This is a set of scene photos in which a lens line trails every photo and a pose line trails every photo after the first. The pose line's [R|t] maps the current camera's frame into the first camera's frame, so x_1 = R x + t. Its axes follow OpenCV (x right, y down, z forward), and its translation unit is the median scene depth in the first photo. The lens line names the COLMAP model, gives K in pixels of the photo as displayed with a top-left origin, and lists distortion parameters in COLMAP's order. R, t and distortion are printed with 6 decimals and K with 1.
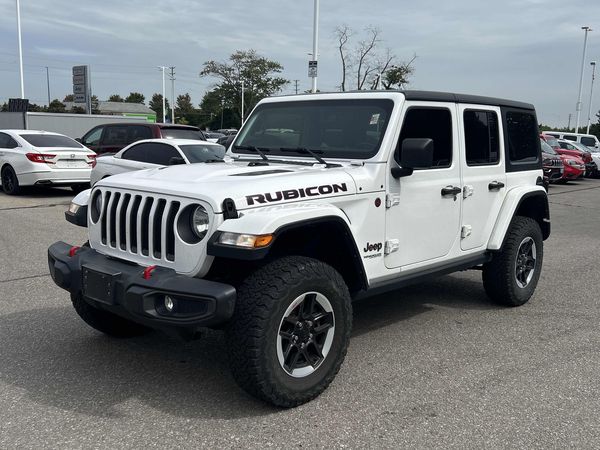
lens RADIAL K [[616.4, 0, 297.9], [0, 616.4, 222.3], [0, 0, 1]] dist [0.057695, 0.000000]
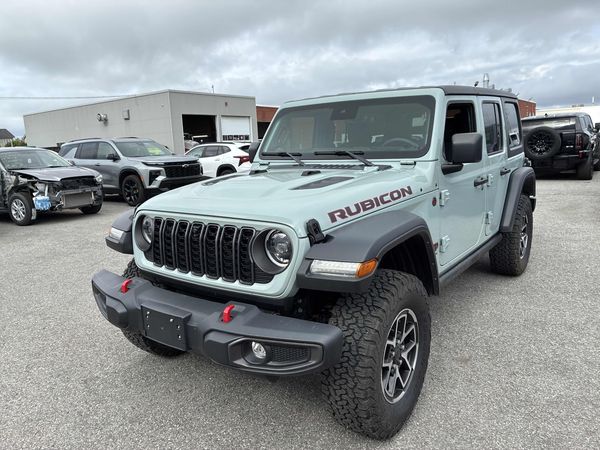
lens RADIAL K [[475.7, 0, 300.6], [0, 475.7, 219.9], [0, 0, 1]] dist [0.009223, 0.012635]
pose [[0.992622, -0.086459, 0.085003, -0.148394], [0.082940, 0.995579, 0.044093, -0.054659], [-0.088440, -0.036718, 0.995405, 0.269931]]
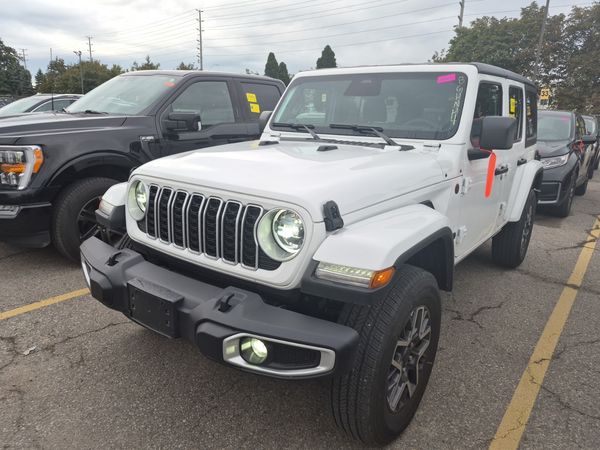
lens RADIAL K [[448.5, 0, 312.1], [0, 448.5, 224.9], [0, 0, 1]] dist [0.032775, -0.004002]
pose [[0.994031, -0.022582, 0.106735, -0.154582], [0.010367, 0.993469, 0.113635, -0.057566], [-0.108604, -0.111850, 0.987773, 0.369108]]
